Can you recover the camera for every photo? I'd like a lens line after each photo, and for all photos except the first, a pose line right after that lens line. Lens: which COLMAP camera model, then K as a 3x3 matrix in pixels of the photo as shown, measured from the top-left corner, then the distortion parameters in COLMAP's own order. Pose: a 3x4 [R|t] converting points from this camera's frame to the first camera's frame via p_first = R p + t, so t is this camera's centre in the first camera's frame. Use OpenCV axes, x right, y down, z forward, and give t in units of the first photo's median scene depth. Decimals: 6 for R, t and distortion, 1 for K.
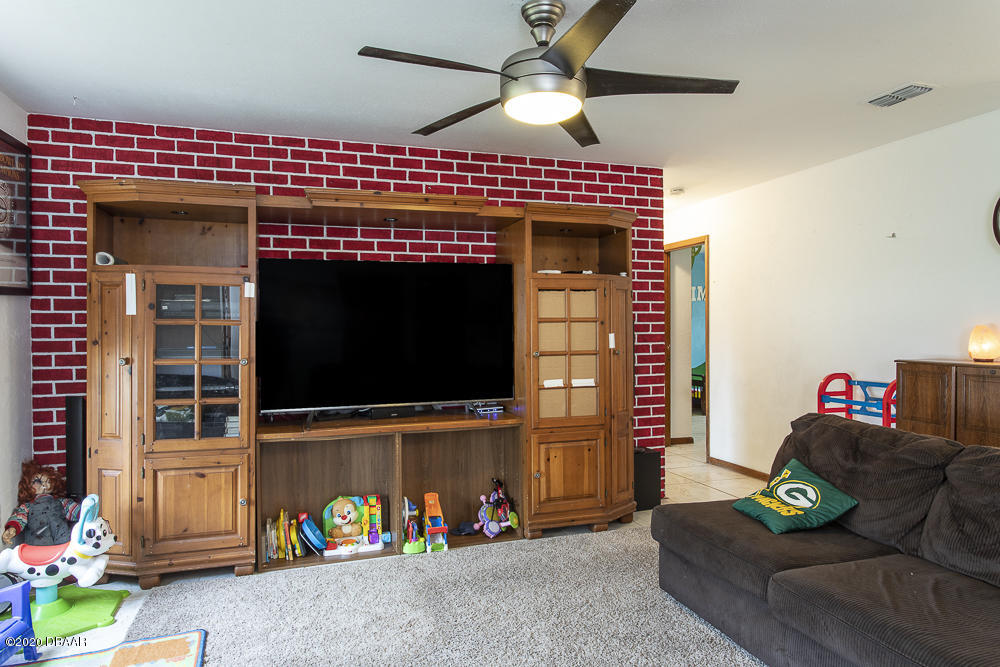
lens RADIAL K [[637.4, 0, 500.1], [0, 637.4, 333.7], [0, 0, 1]] dist [-0.005314, 0.007174]
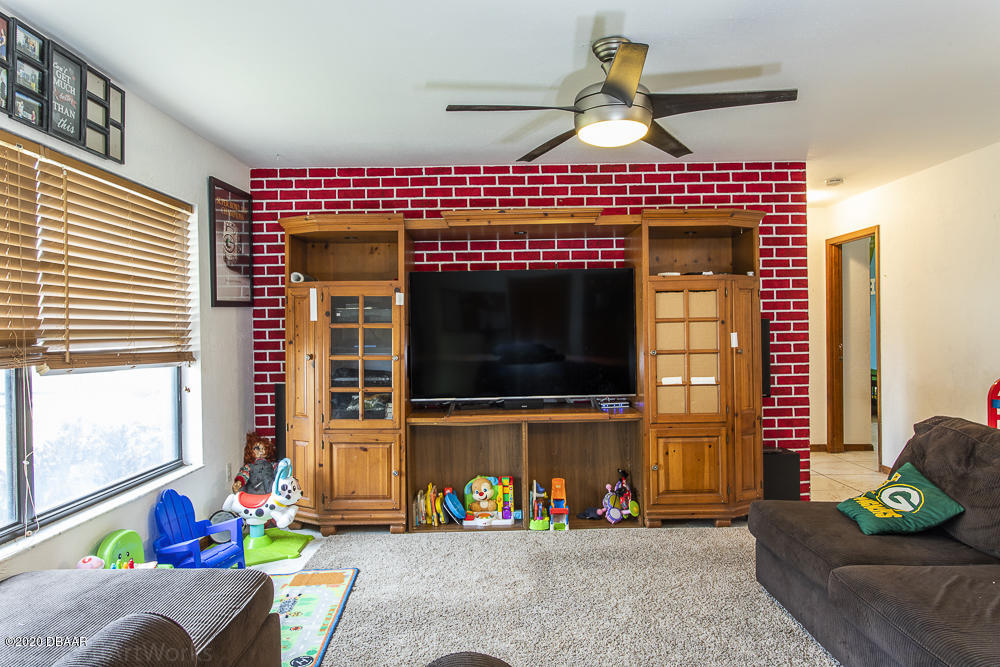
lens RADIAL K [[637.4, 0, 495.1], [0, 637.4, 332.4], [0, 0, 1]] dist [-0.005314, 0.007174]
pose [[0.949341, -0.006914, -0.314170, 0.145571], [0.006363, 0.999976, -0.002780, -0.000286], [0.314182, 0.000640, 0.949363, -0.087803]]
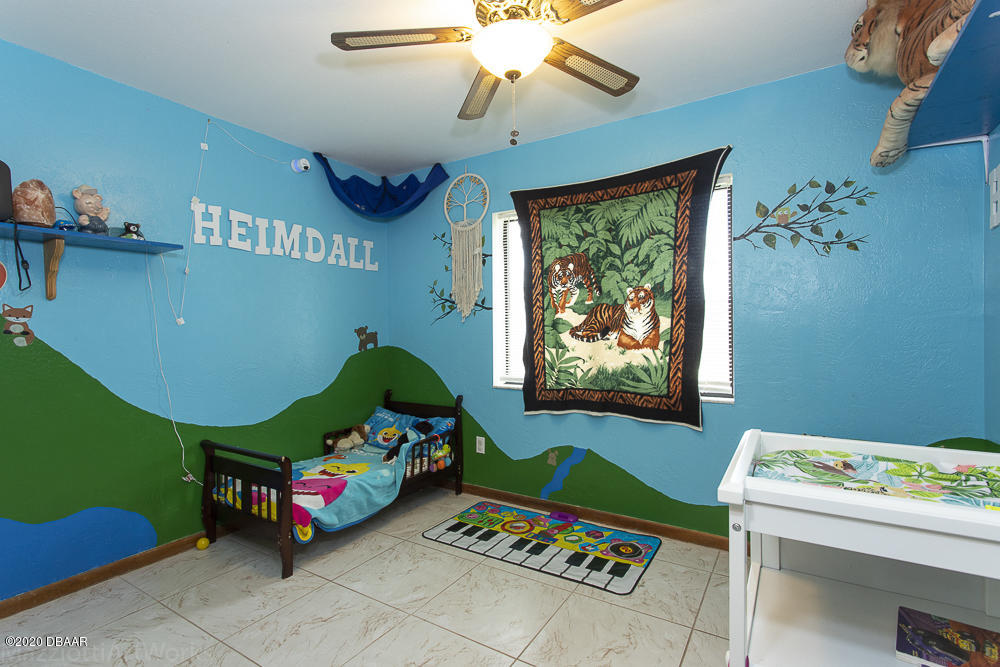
lens RADIAL K [[476.4, 0, 500.4], [0, 476.4, 333.0], [0, 0, 1]] dist [0.003037, -0.001213]
pose [[0.765540, -0.003966, 0.643376, 0.358091], [0.002849, 0.999992, 0.002775, -0.003094], [-0.643382, -0.000292, 0.765545, 1.073276]]
